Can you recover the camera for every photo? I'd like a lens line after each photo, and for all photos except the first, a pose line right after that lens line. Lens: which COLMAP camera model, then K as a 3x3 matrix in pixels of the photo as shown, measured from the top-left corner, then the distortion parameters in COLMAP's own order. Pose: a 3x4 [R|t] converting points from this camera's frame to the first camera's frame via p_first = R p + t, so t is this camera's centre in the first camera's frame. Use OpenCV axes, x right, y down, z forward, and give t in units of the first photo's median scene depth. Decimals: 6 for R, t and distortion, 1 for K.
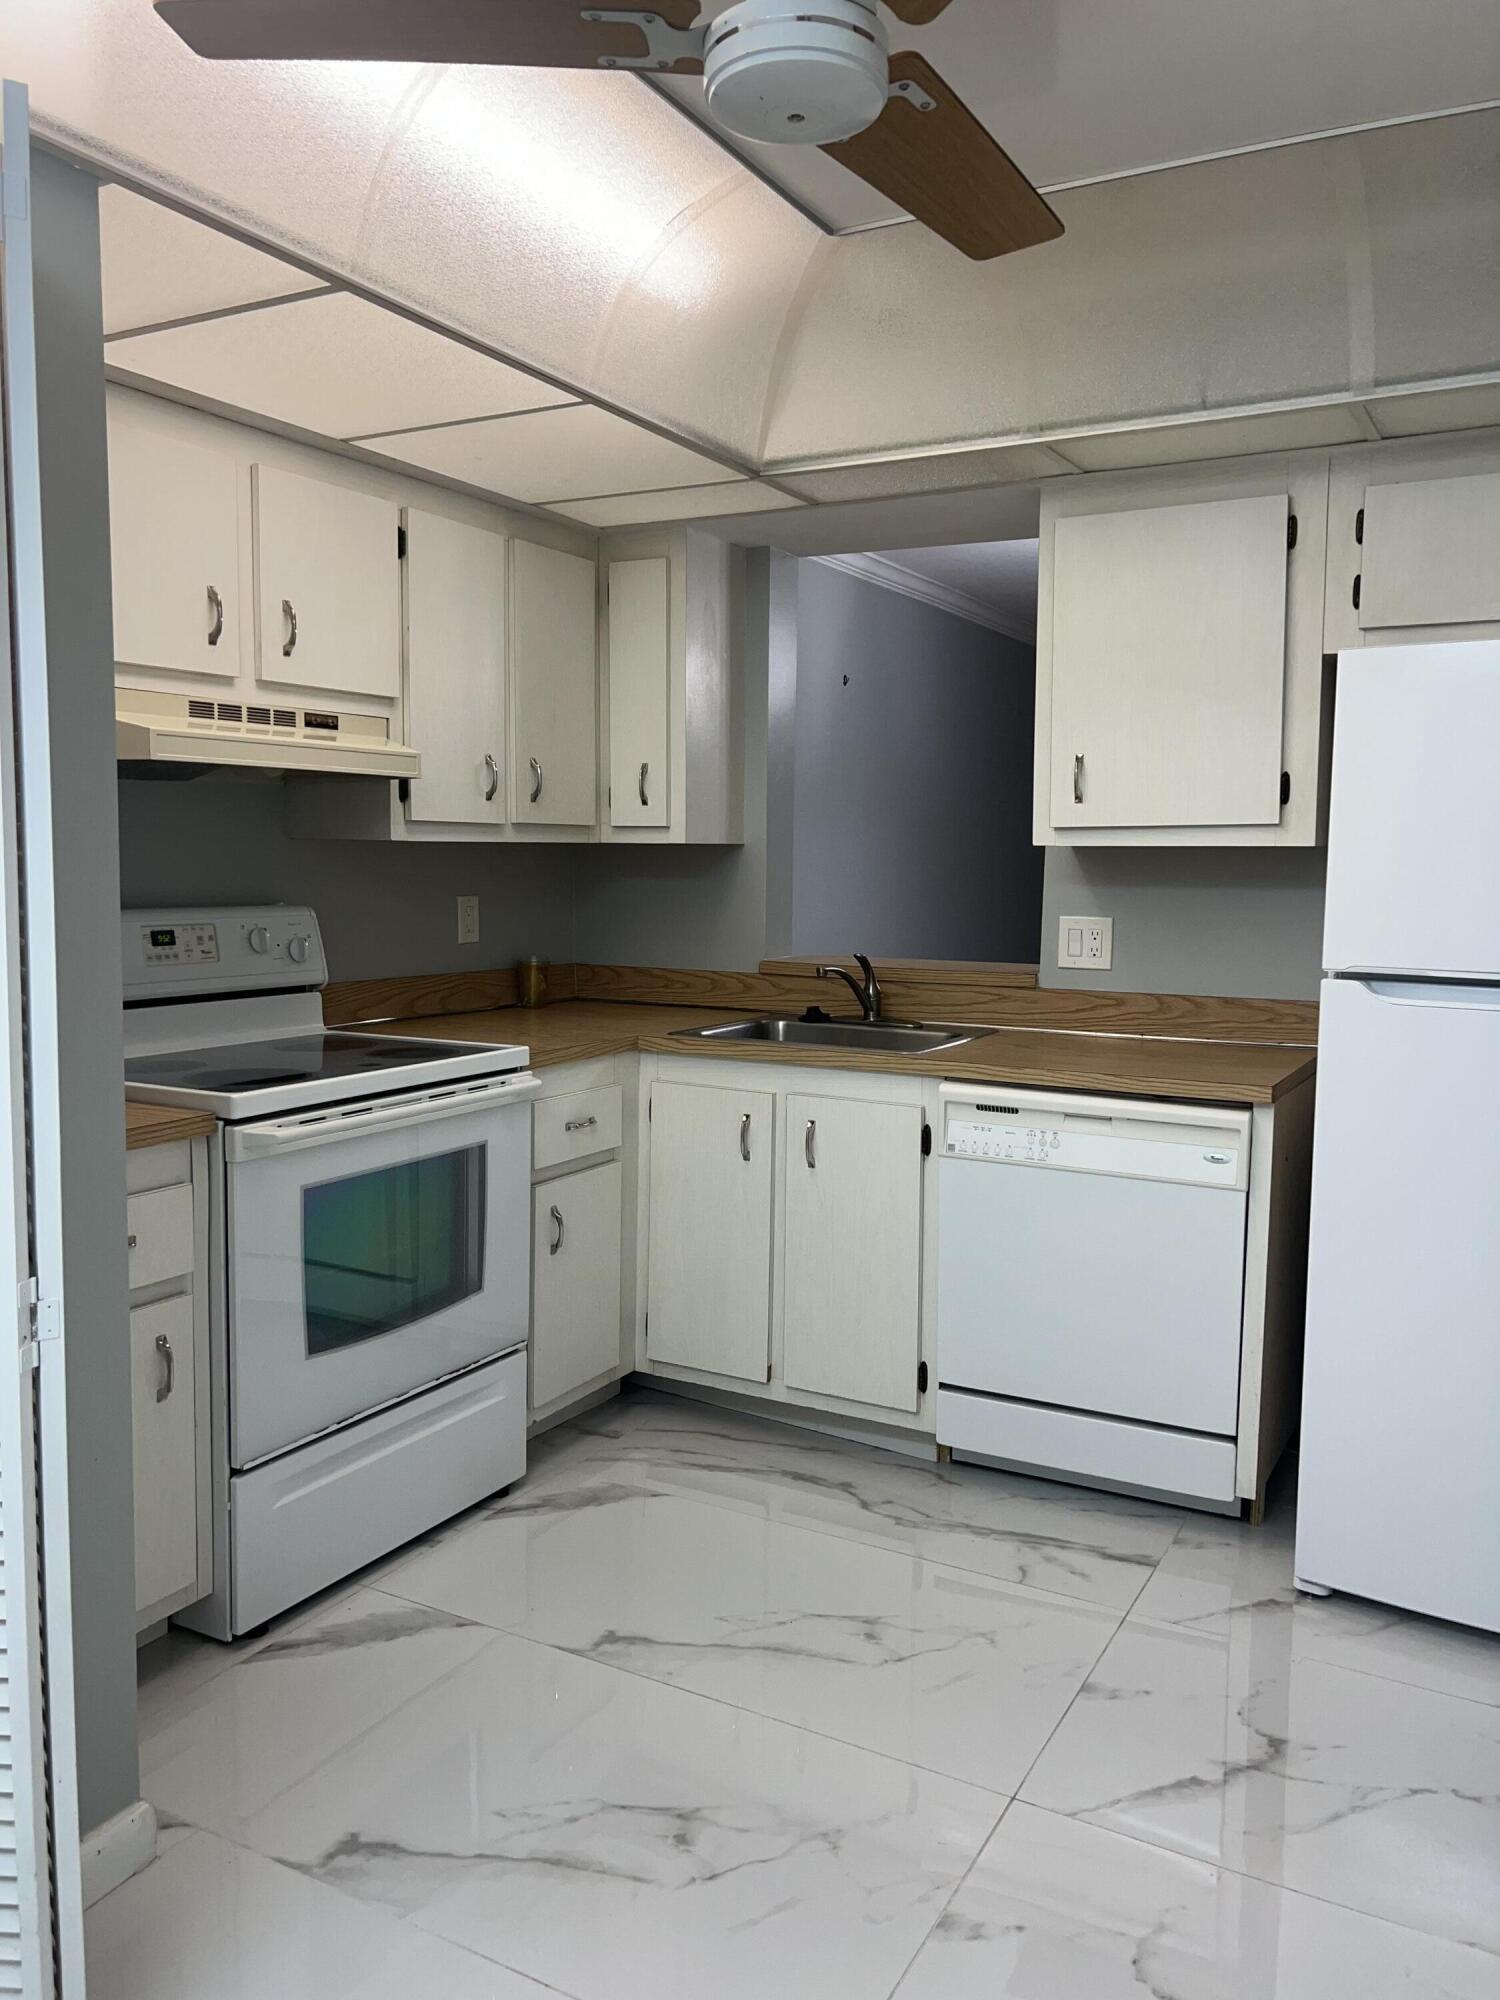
lens RADIAL K [[1527.6, 0, 750.0], [0, 1527.6, 1000.0], [0, 0, 1]] dist [0.059632, -0.012710]
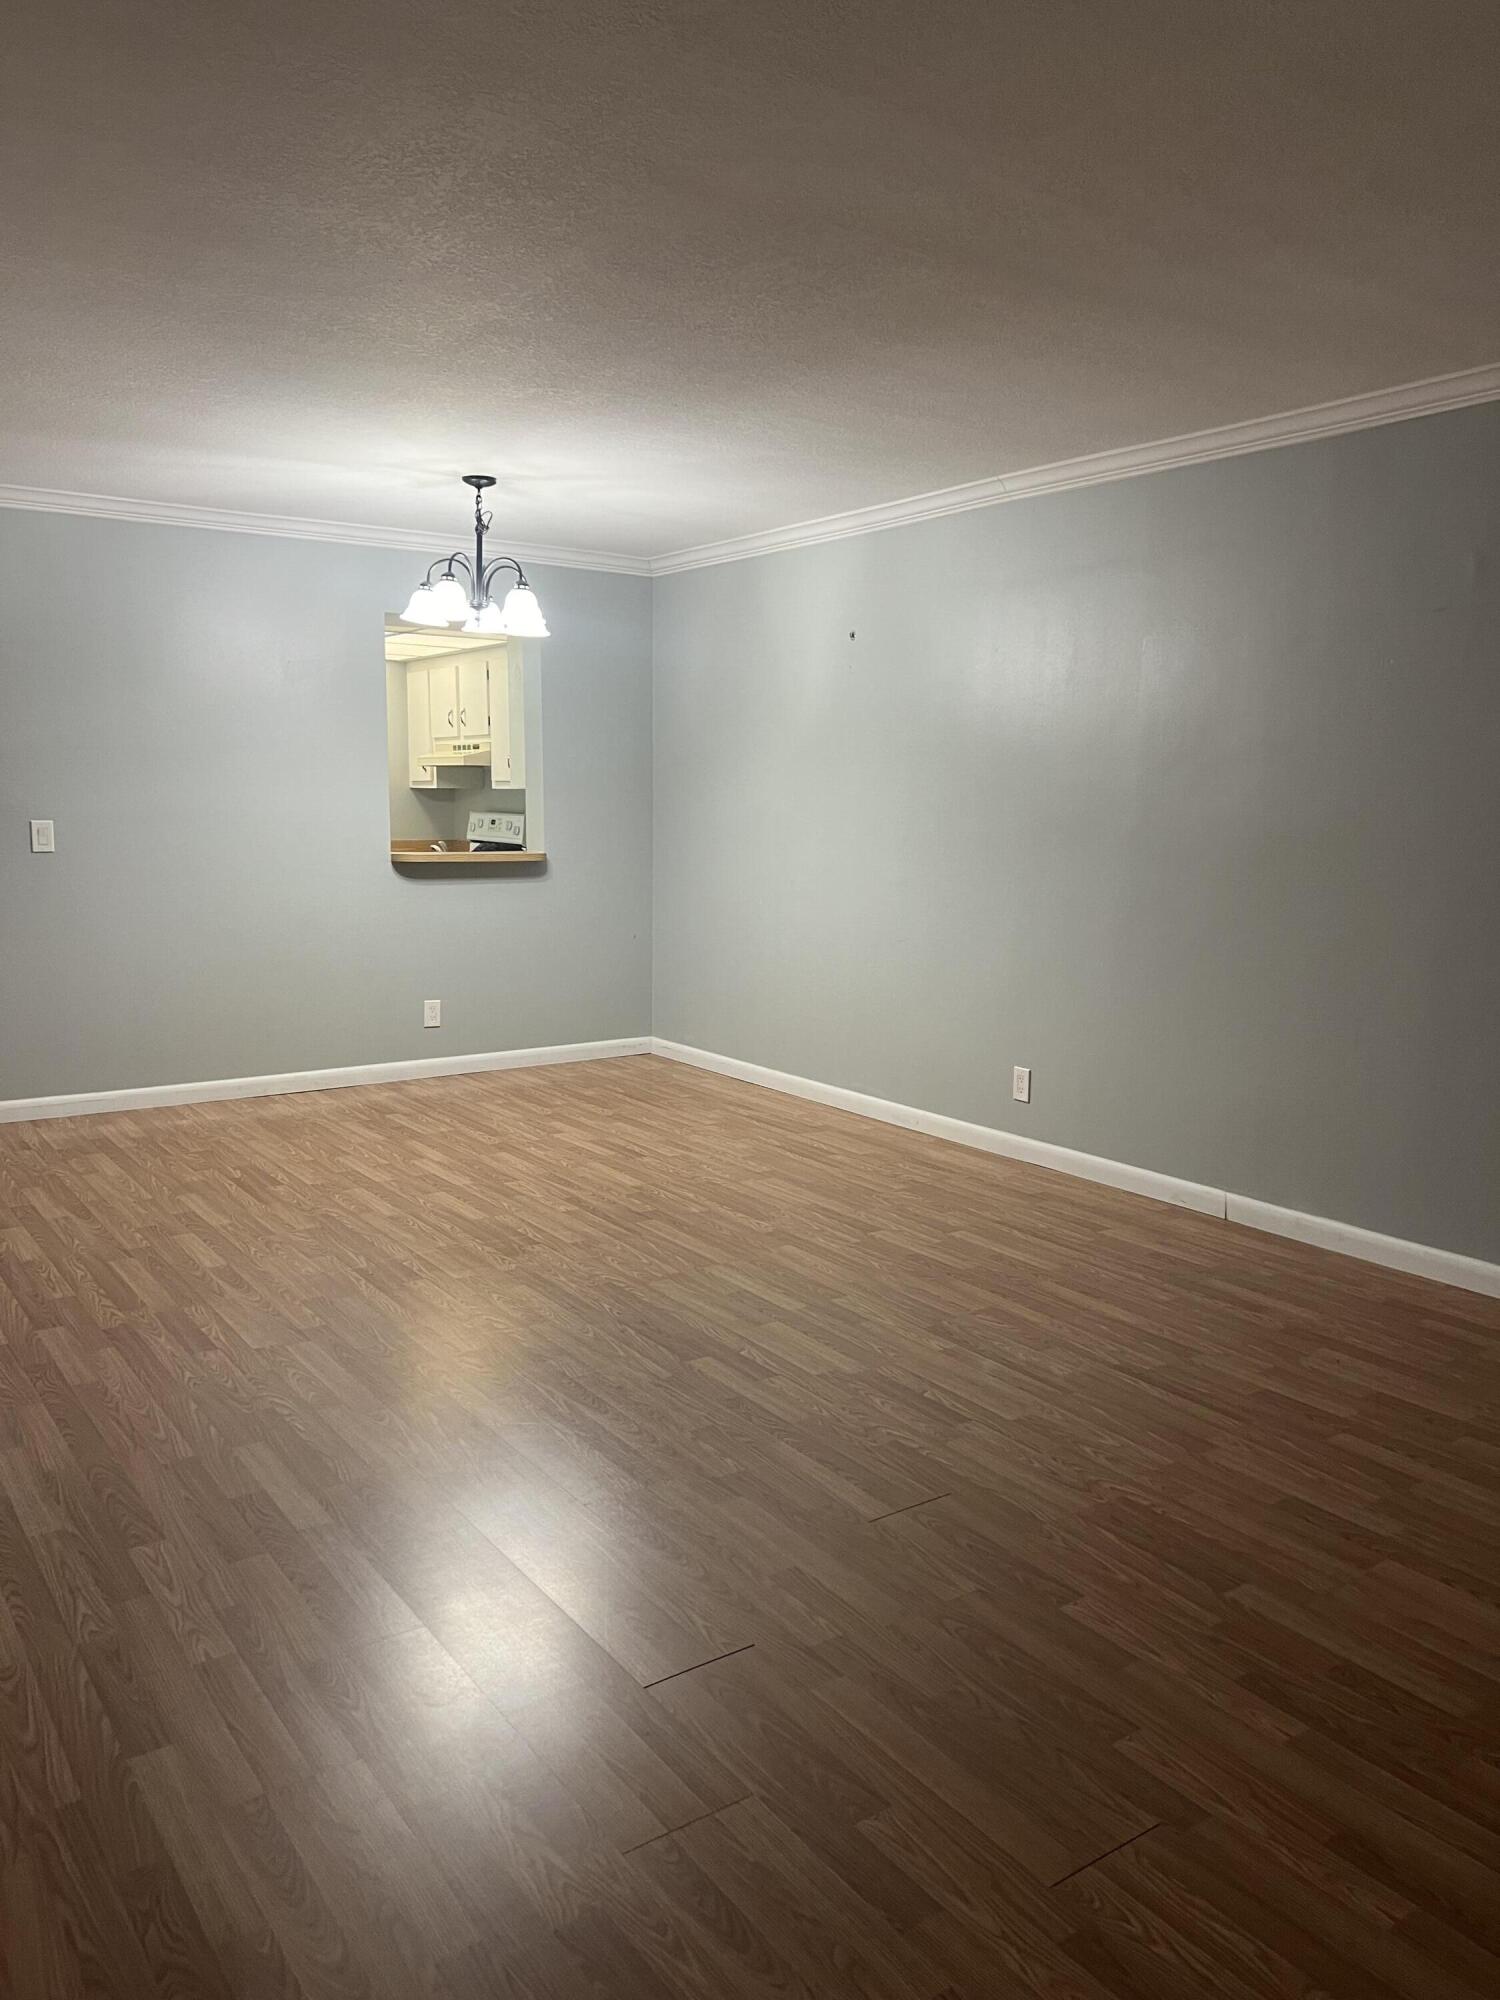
lens RADIAL K [[1527.6, 0, 750.0], [0, 1527.6, 1000.0], [0, 0, 1]] dist [0.059632, -0.012710]
pose [[-0.438286, 0.111876, -0.891846, 2.074496], [-0.099869, 0.980019, 0.172016, -0.261209], [0.893270, 0.164460, -0.418356, 2.719390]]
